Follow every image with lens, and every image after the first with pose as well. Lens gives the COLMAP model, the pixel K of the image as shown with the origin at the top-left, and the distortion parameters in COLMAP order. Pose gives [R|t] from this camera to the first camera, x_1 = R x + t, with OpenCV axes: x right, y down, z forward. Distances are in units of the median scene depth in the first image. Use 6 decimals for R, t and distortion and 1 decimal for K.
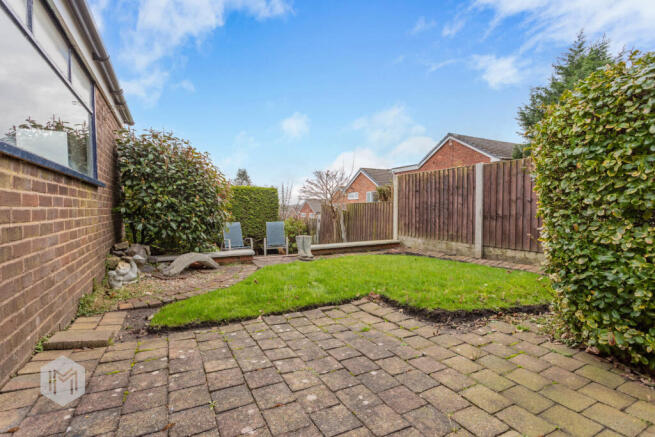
lens RADIAL K [[309.5, 0, 322.9], [0, 309.5, 216.5], [0, 0, 1]] dist [-0.000293, 0.000108]
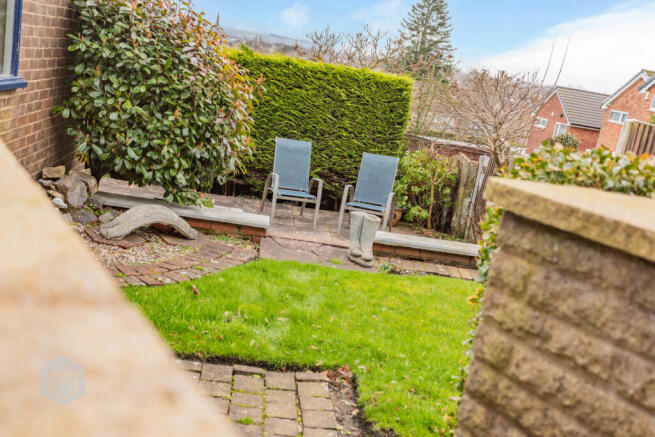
lens RADIAL K [[725.0, 0, 329.1], [0, 725.0, 219.9], [0, 0, 1]] dist [0.027048, 0.000000]
pose [[0.909260, 0.240623, -0.339628, 0.361225], [-0.180093, 0.963067, 0.200173, -0.195291], [0.375251, -0.120844, 0.919012, -0.152874]]
